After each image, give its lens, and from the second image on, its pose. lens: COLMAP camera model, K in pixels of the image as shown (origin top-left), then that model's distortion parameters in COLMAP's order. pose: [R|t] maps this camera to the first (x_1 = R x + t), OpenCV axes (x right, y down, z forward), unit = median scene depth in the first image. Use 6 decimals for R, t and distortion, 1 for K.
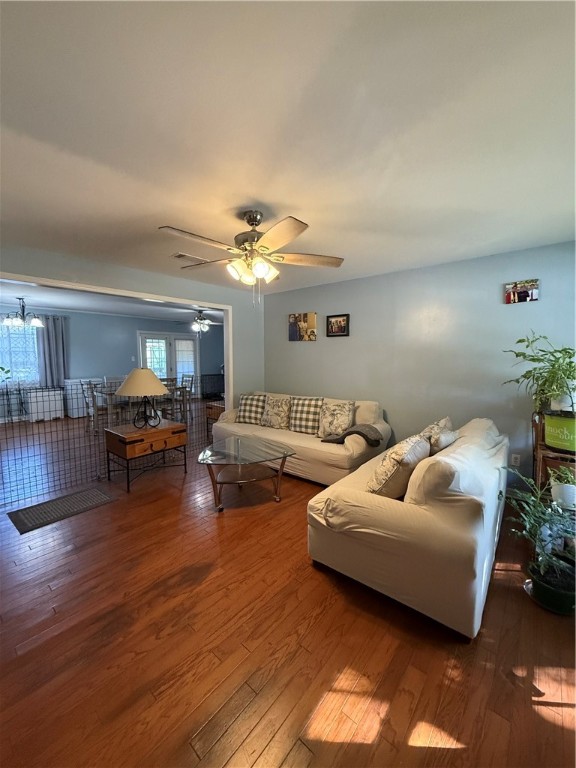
lens RADIAL K [[306.1, 0, 286.9], [0, 306.1, 382.1], [0, 0, 1]] dist [0.002321, -0.000012]
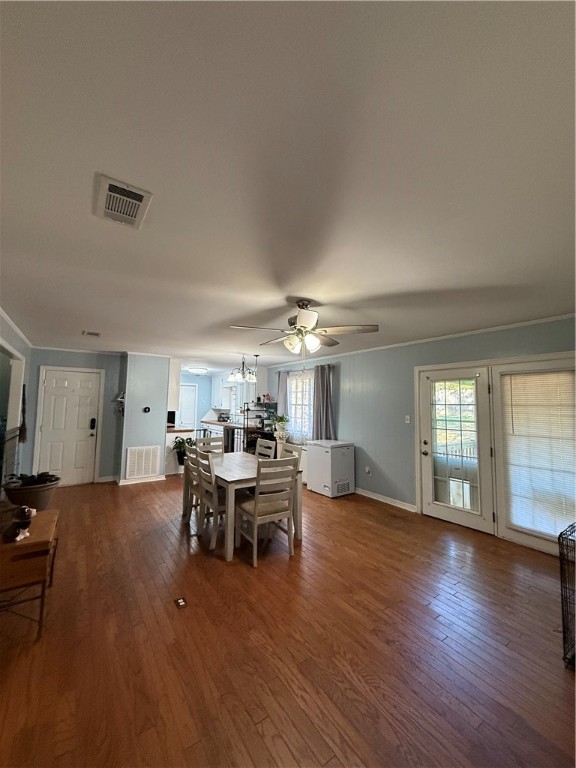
lens RADIAL K [[306.1, 0, 292.2], [0, 306.1, 381.8], [0, 0, 1]] dist [0.002321, -0.000012]
pose [[-0.255002, -0.073879, -0.964114, 0.078675], [-0.109214, 0.992897, -0.047198, -0.086890], [0.960753, 0.093259, -0.261259, 0.867622]]
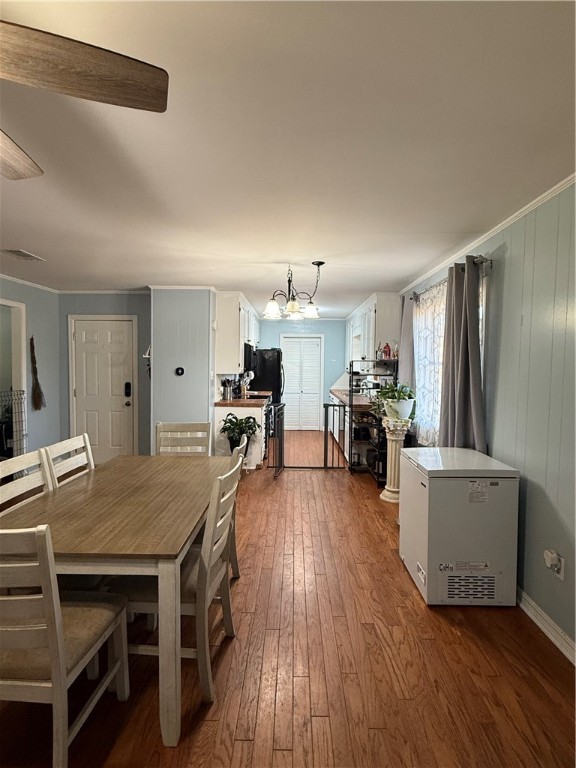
lens RADIAL K [[394.5, 0, 290.1], [0, 394.5, 380.0], [0, 0, 1]] dist [0.000666, 0.000248]
pose [[-0.774581, 0.015087, -0.632295, -0.244533], [-0.075568, 0.990347, 0.116203, -0.089589], [0.627944, 0.137790, -0.765963, 0.936668]]
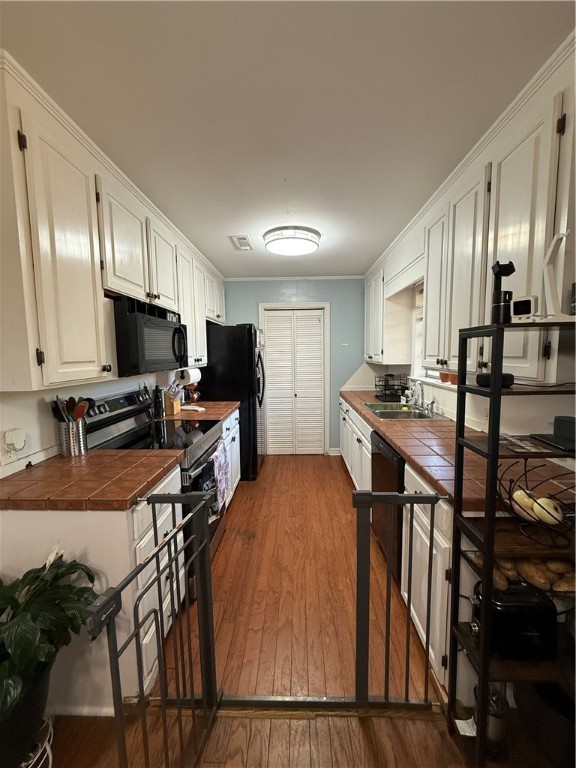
lens RADIAL K [[306.1, 0, 289.6], [0, 306.1, 382.9], [0, 0, 1]] dist [0.002321, -0.000012]
pose [[-0.785417, 0.068096, -0.615210, -0.573054], [-0.050229, 0.983640, 0.173002, -0.052780], [0.616926, 0.166780, -0.769147, 0.581602]]
